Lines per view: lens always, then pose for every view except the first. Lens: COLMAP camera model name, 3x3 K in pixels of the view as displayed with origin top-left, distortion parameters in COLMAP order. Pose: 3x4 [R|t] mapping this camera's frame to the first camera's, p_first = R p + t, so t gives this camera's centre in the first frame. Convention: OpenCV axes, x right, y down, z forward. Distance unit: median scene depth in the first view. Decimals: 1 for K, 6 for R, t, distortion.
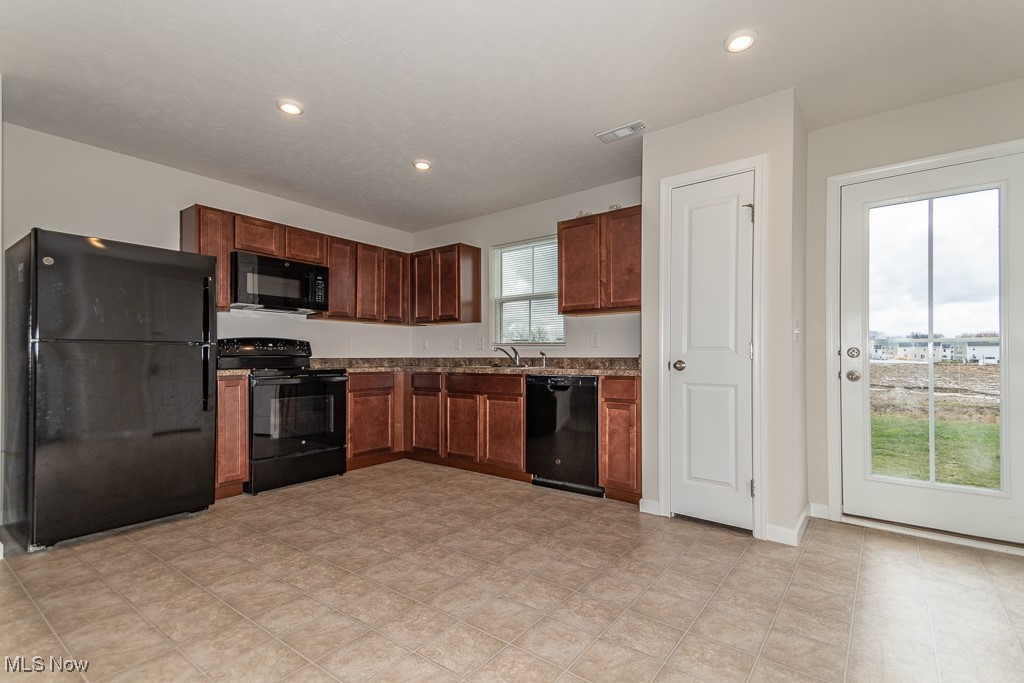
lens RADIAL K [[472.1, 0, 512.6], [0, 472.1, 351.2], [0, 0, 1]] dist [0.054608, -0.001759]
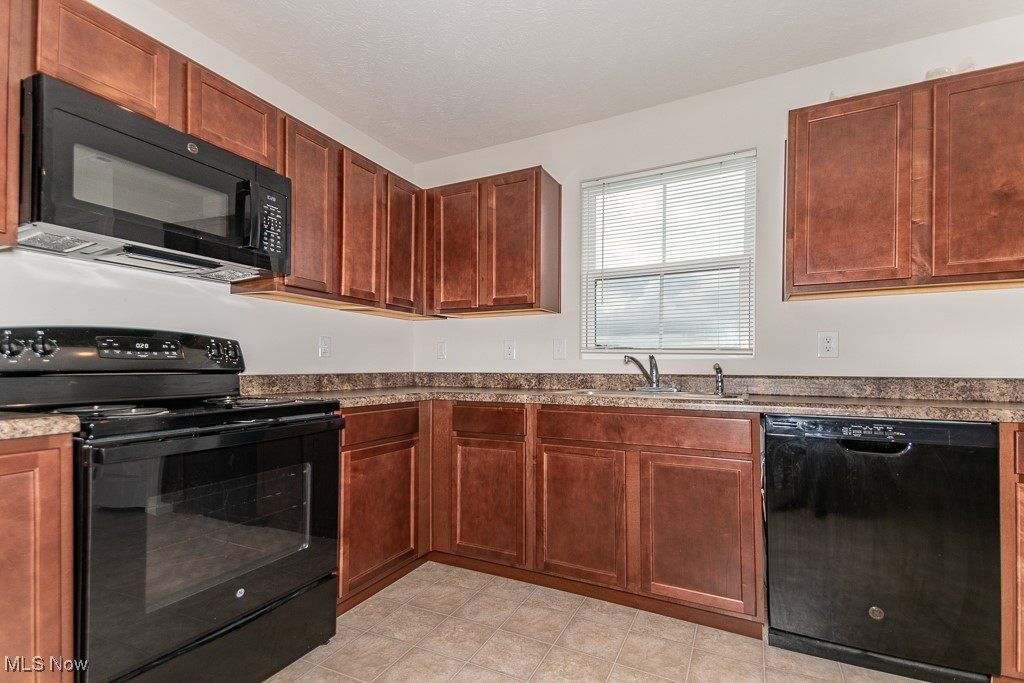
lens RADIAL K [[472.1, 0, 523.1], [0, 472.1, 359.4], [0, 0, 1]] dist [0.054608, -0.001759]
pose [[0.977541, 0.007492, 0.210612, -0.252500], [-0.006326, 0.999961, -0.006209, -0.000237], [-0.210650, 0.004737, 0.977550, 0.476631]]
